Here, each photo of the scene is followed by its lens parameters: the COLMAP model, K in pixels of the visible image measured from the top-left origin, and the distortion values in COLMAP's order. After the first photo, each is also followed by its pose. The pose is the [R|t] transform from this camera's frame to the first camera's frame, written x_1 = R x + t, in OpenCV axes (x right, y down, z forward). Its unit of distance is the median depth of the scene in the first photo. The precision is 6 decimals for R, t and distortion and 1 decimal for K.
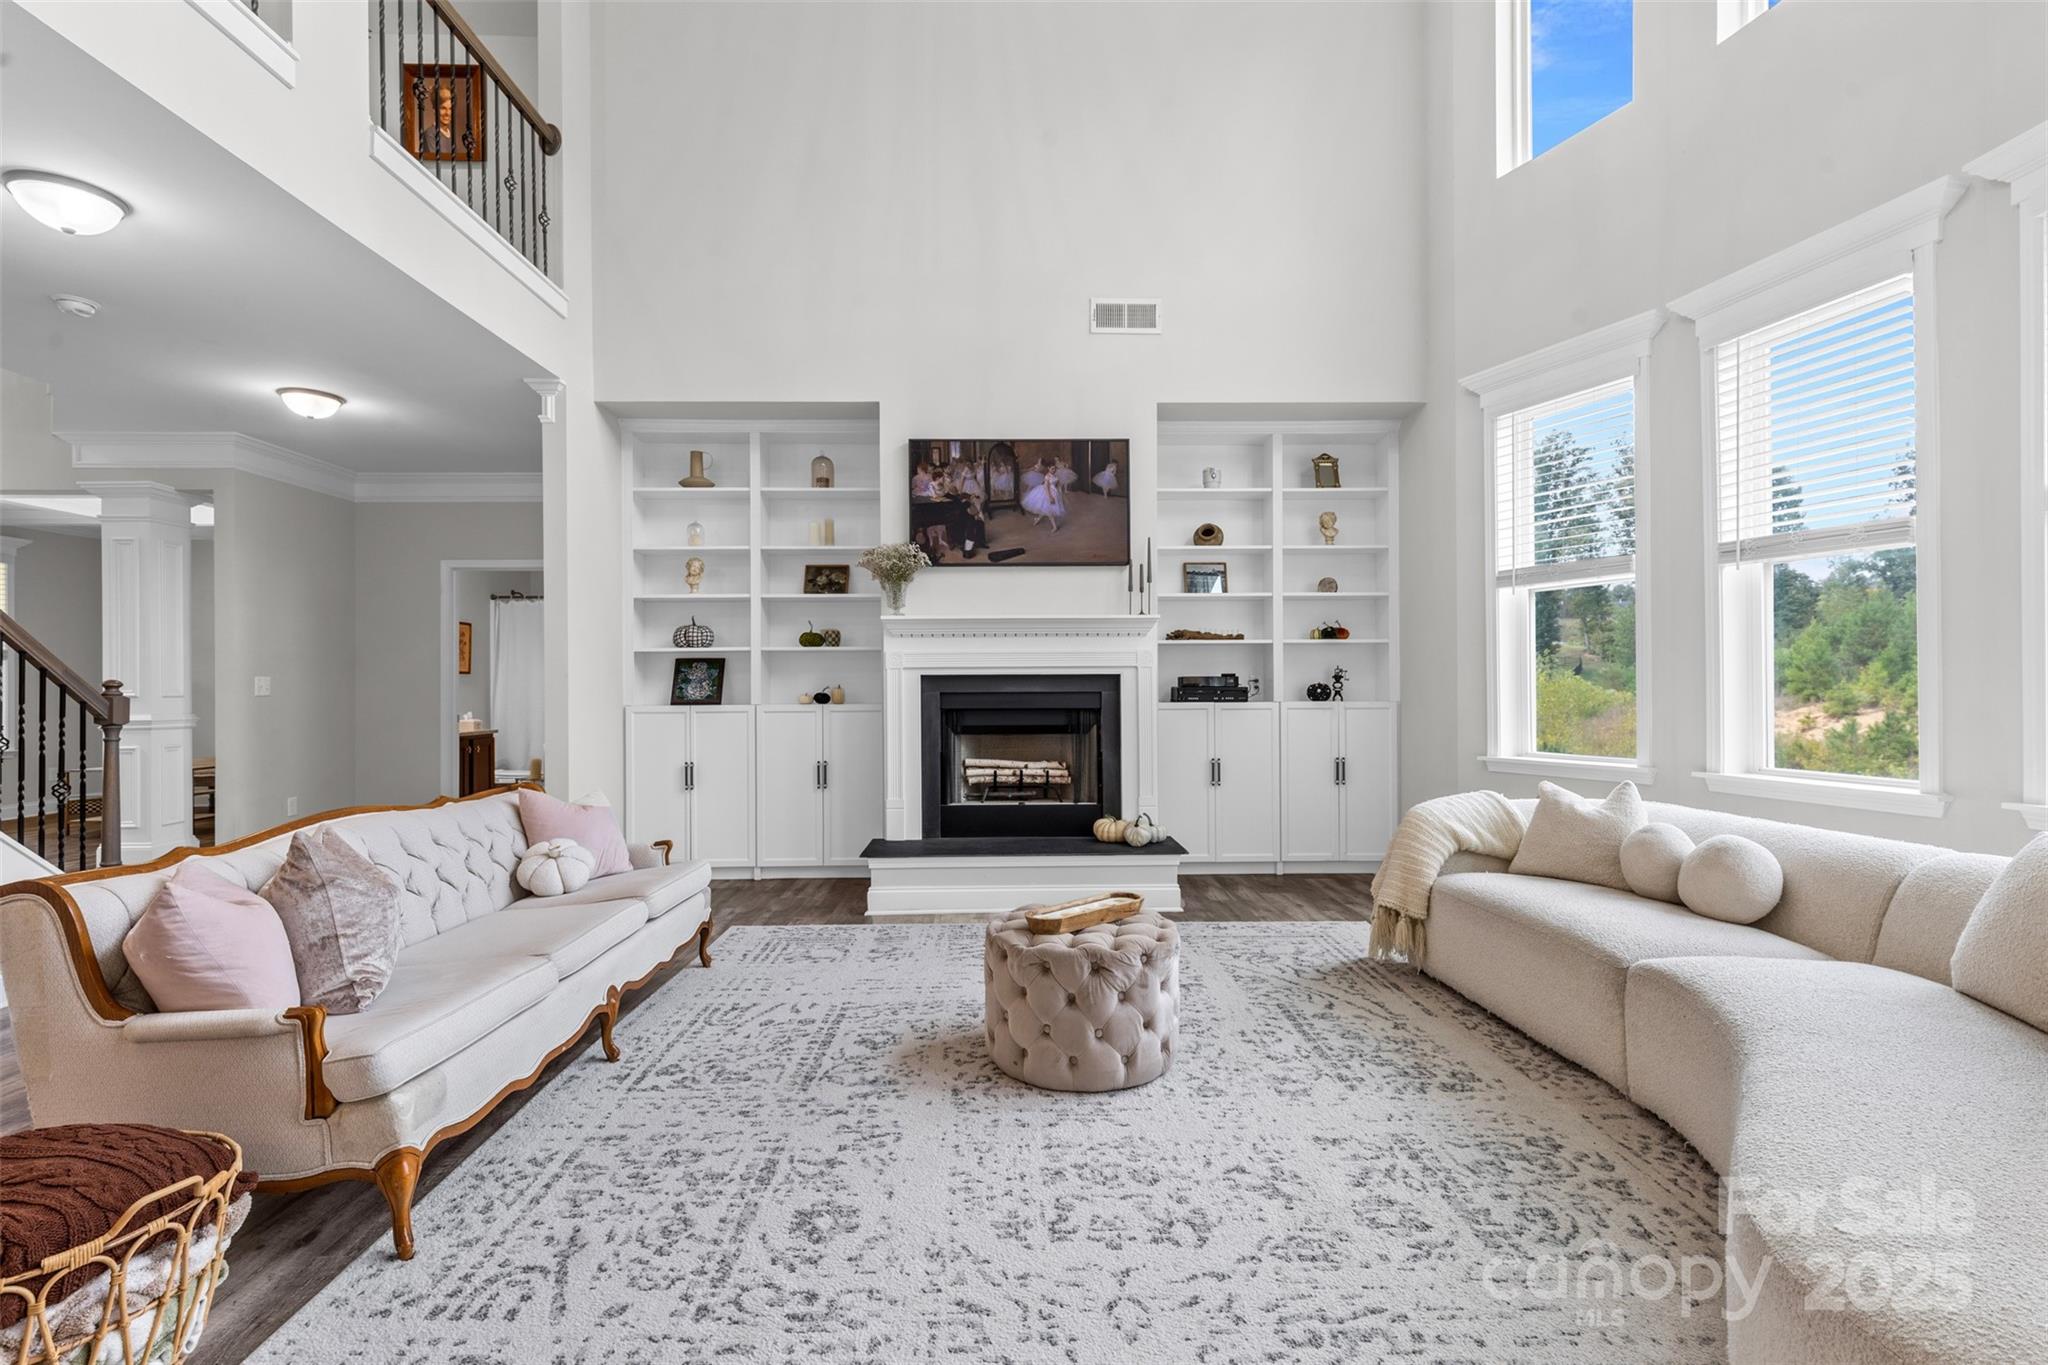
lens RADIAL K [[924.9, 0, 1018.8], [0, 924.9, 682.2], [0, 0, 1]] dist [0.011208, -0.003436]
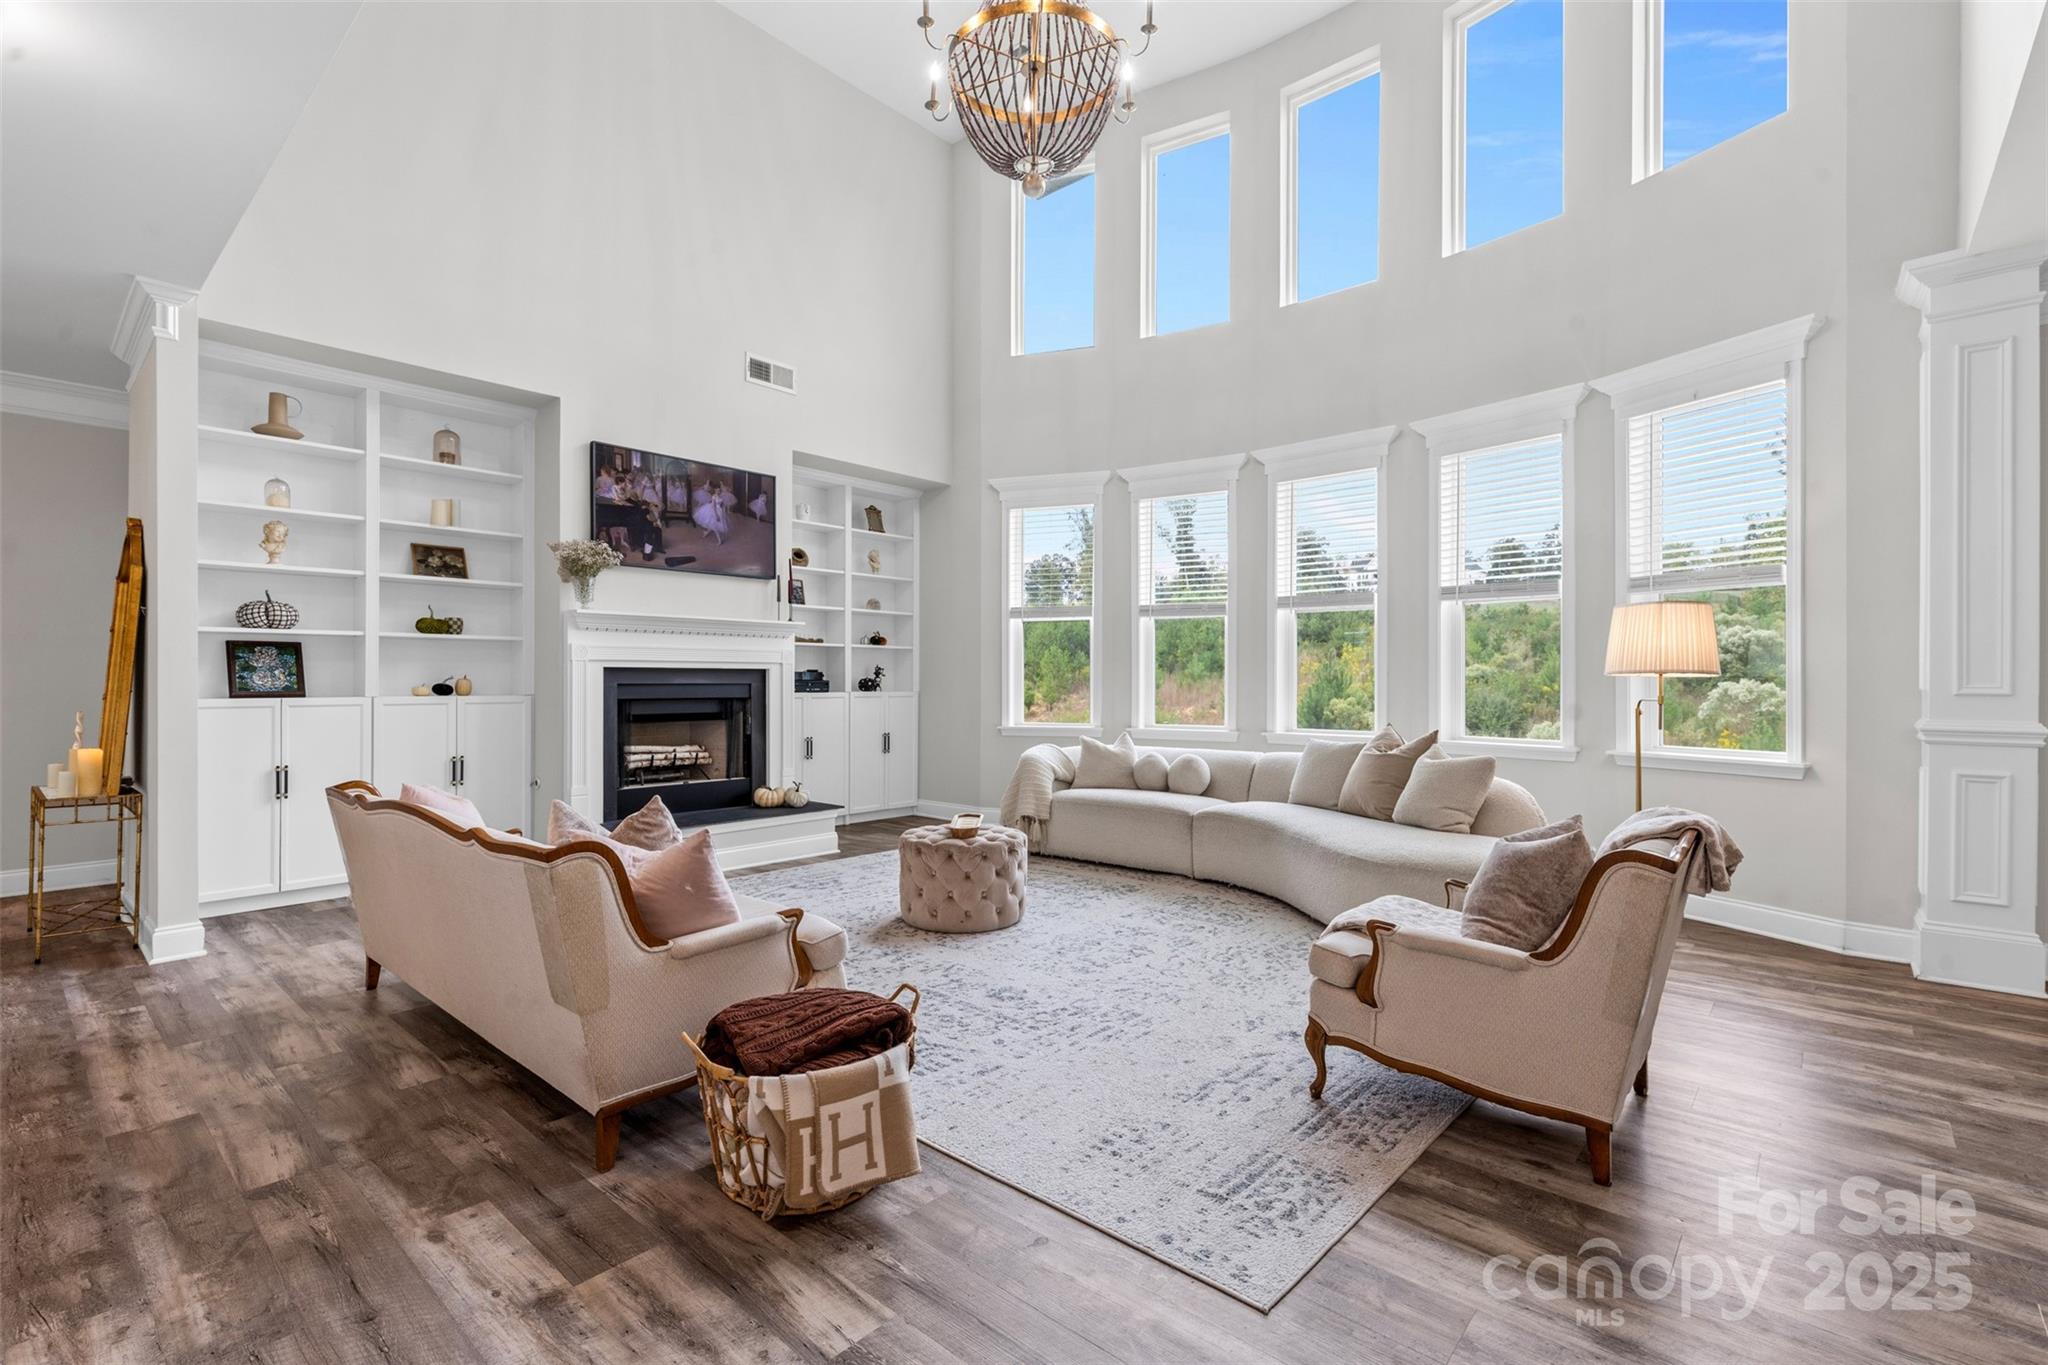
lens RADIAL K [[924.9, 0, 1015.9], [0, 924.9, 676.5], [0, 0, 1]] dist [0.011208, -0.003436]
pose [[0.681437, 0.009012, 0.731821, -0.556546], [-0.008908, 0.999952, -0.004020, 0.003059], [-0.731823, -0.003779, 0.681485, -0.062214]]
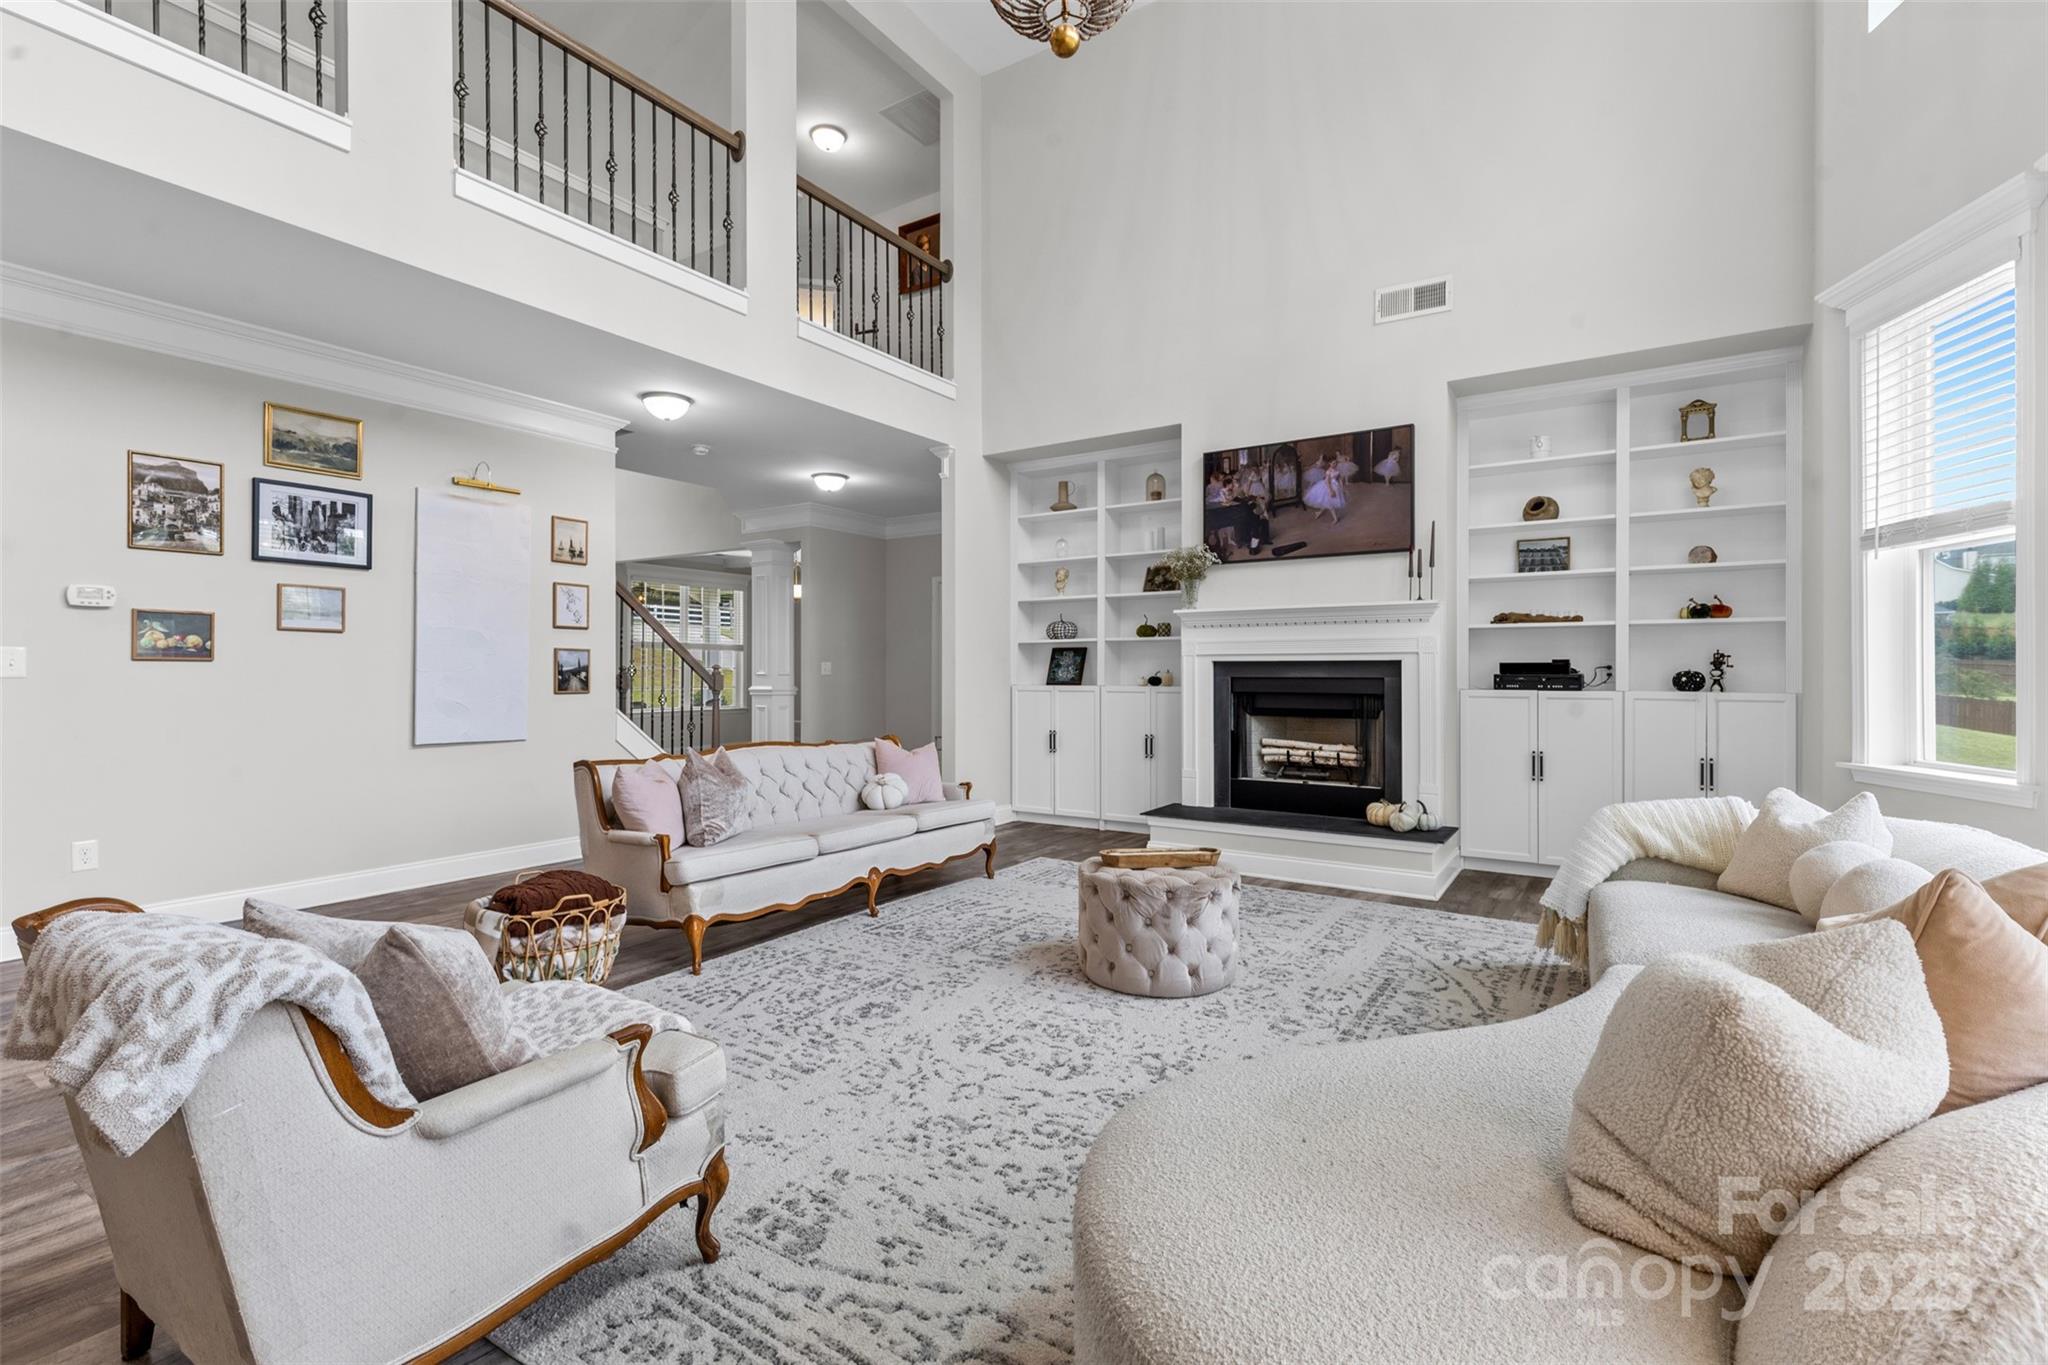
lens RADIAL K [[924.9, 0, 1017.0], [0, 924.9, 663.6], [0, 0, 1]] dist [0.011208, -0.003436]
pose [[0.821892, 0.000782, -0.569643, 0.339124], [-0.002912, 0.999992, -0.002829, -0.000939], [0.569636, 0.003984, 0.821887, -0.060256]]
